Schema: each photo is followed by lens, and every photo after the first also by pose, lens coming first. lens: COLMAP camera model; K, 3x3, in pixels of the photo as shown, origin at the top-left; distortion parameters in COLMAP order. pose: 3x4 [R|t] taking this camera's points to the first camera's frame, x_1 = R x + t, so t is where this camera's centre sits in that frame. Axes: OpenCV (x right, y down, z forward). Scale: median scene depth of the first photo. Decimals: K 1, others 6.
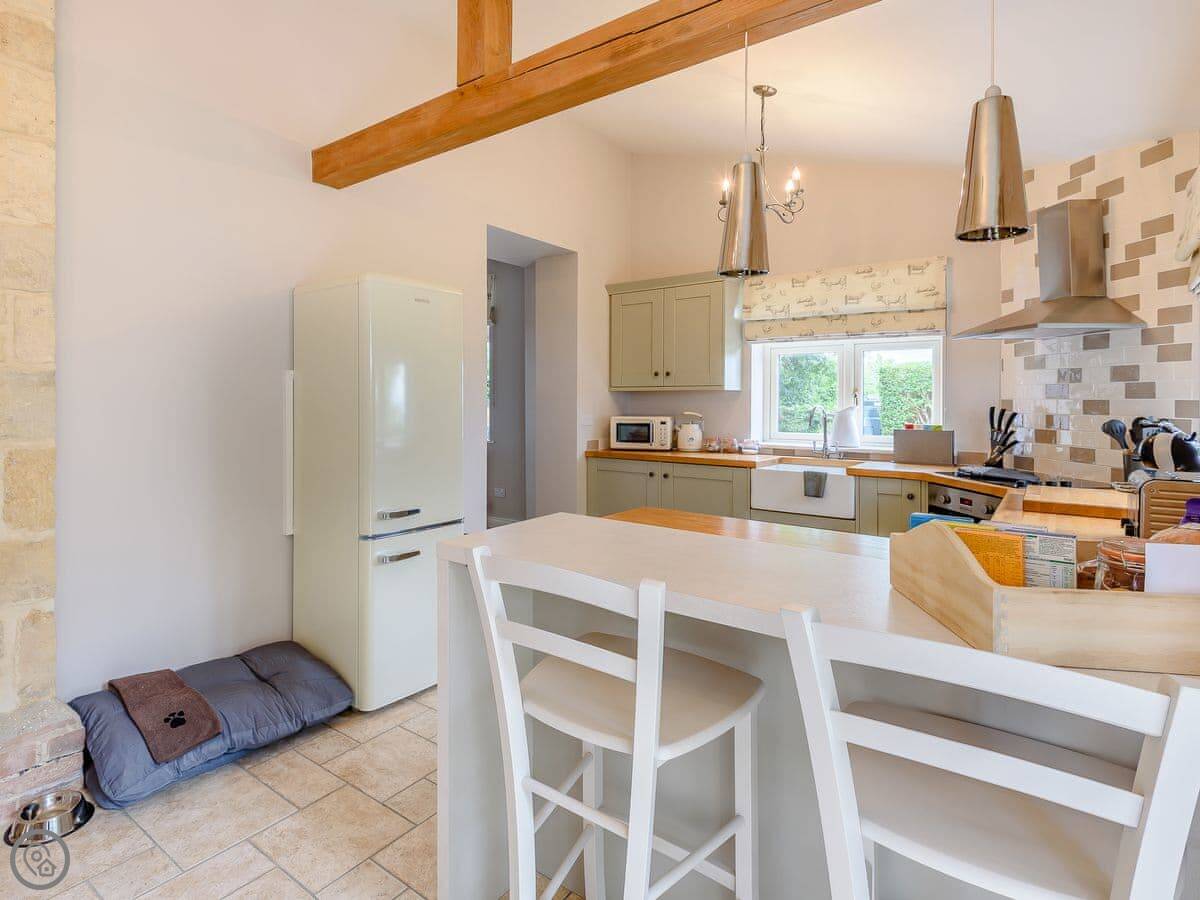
lens RADIAL K [[635.7, 0, 563.2], [0, 635.7, 404.5], [0, 0, 1]] dist [0.001512, -0.002712]
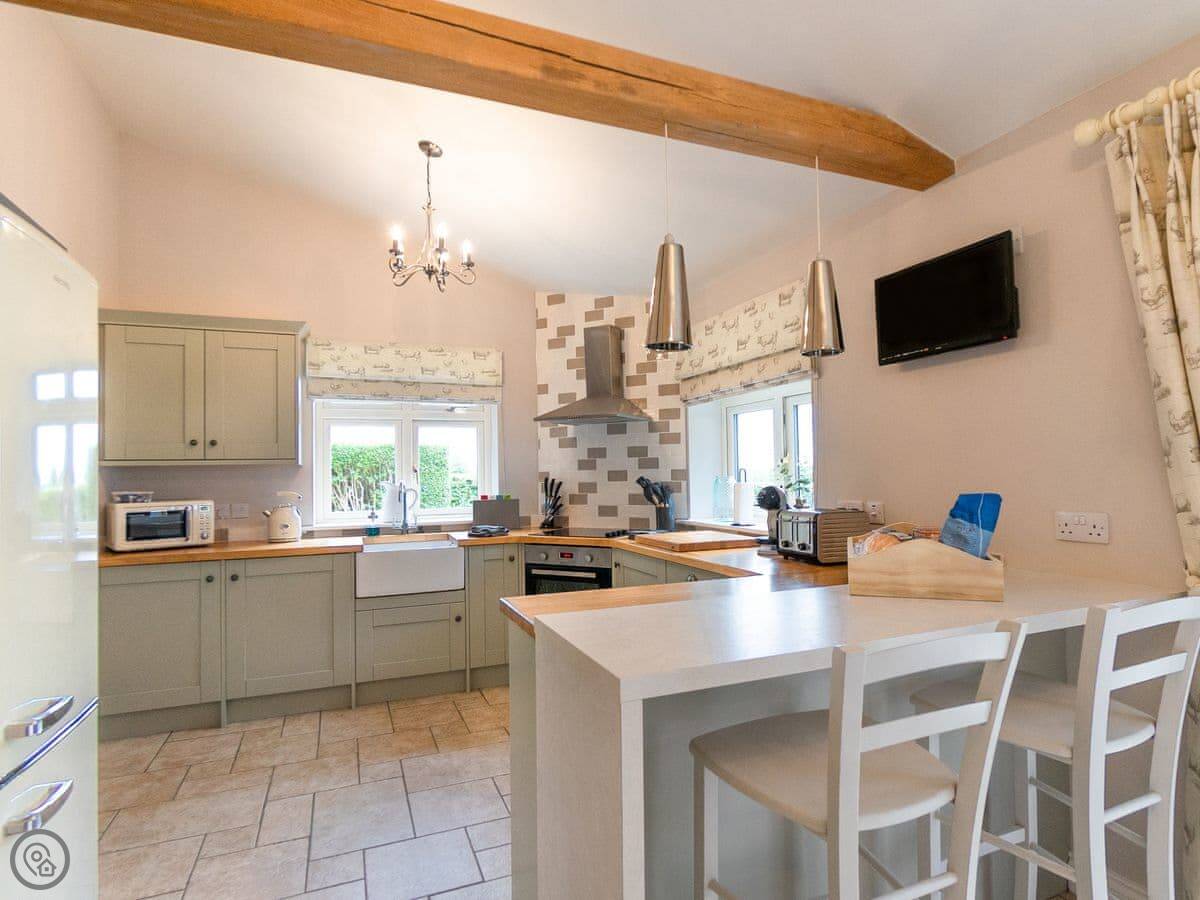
lens RADIAL K [[635.7, 0, 603.9], [0, 635.7, 451.9], [0, 0, 1]] dist [0.001512, -0.002712]
pose [[0.502746, 0.016695, 0.864273, -0.376558], [0.023340, 0.999187, -0.032878, -0.002897], [-0.864119, 0.036701, 0.501948, 0.322486]]
